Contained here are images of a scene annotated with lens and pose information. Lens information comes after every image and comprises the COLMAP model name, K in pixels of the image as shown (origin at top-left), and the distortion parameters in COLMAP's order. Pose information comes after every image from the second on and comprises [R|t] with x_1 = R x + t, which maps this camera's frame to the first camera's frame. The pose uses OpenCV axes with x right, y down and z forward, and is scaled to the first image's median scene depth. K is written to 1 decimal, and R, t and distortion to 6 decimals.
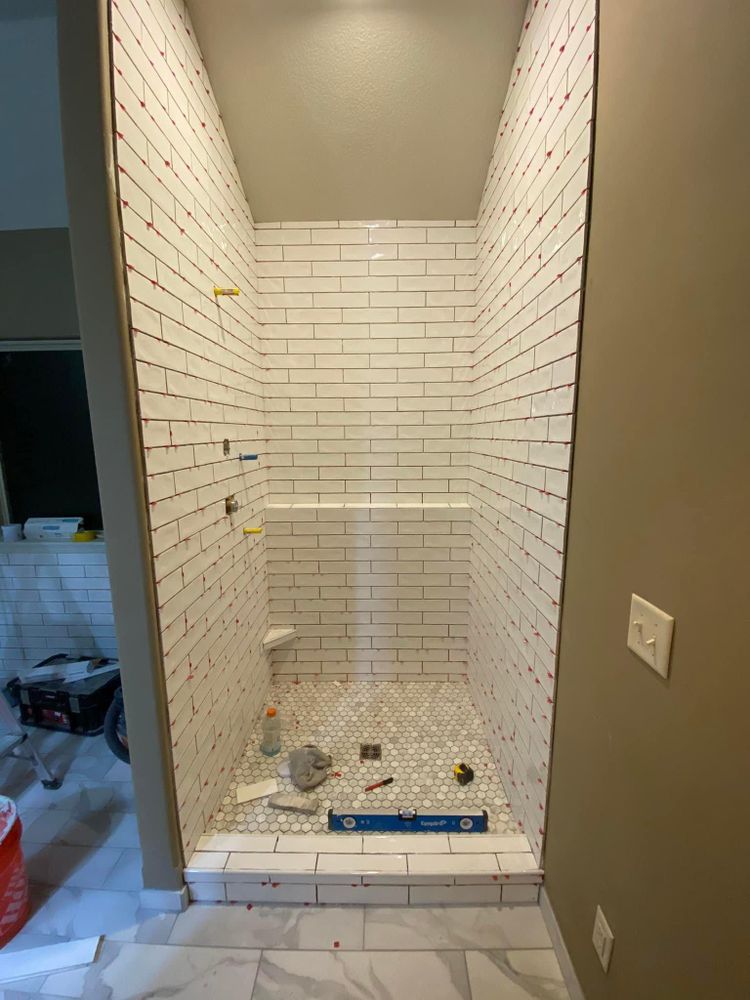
lens RADIAL K [[401.7, 0, 376.4], [0, 401.7, 497.5], [0, 0, 1]] dist [-0.027919, -0.001225]
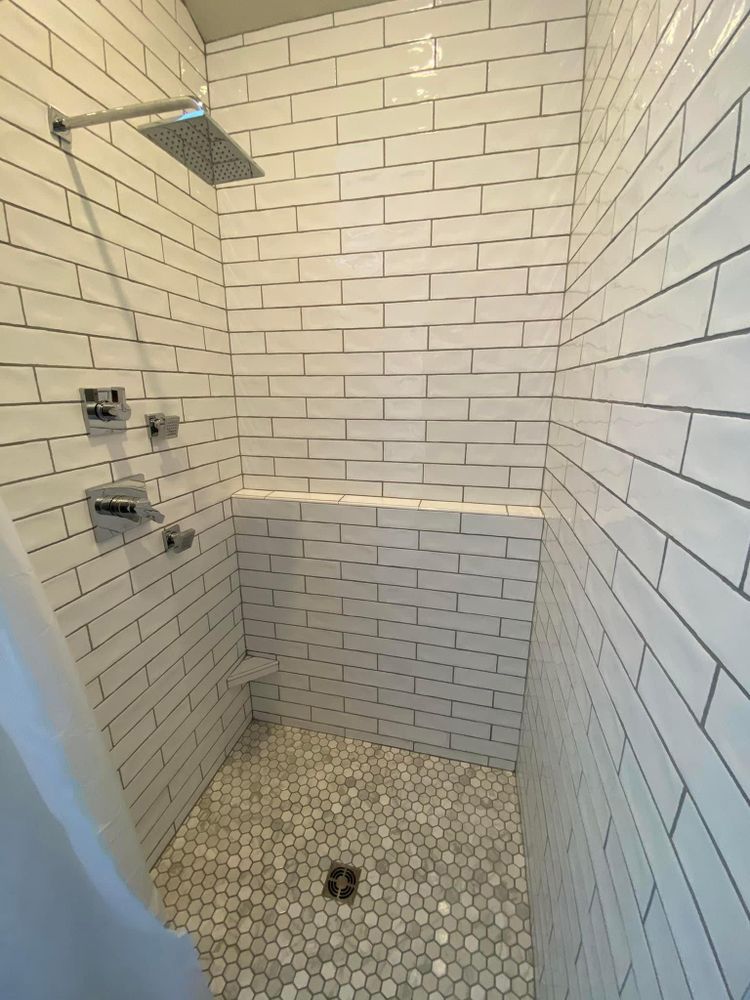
lens RADIAL K [[401.7, 0, 374.3], [0, 401.7, 499.1], [0, 0, 1]] dist [-0.027919, -0.001225]
pose [[0.973035, 0.061433, -0.222325, 0.126924], [-0.036482, 0.992736, 0.114648, -0.061363], [0.227753, -0.103446, 0.968208, 0.396829]]
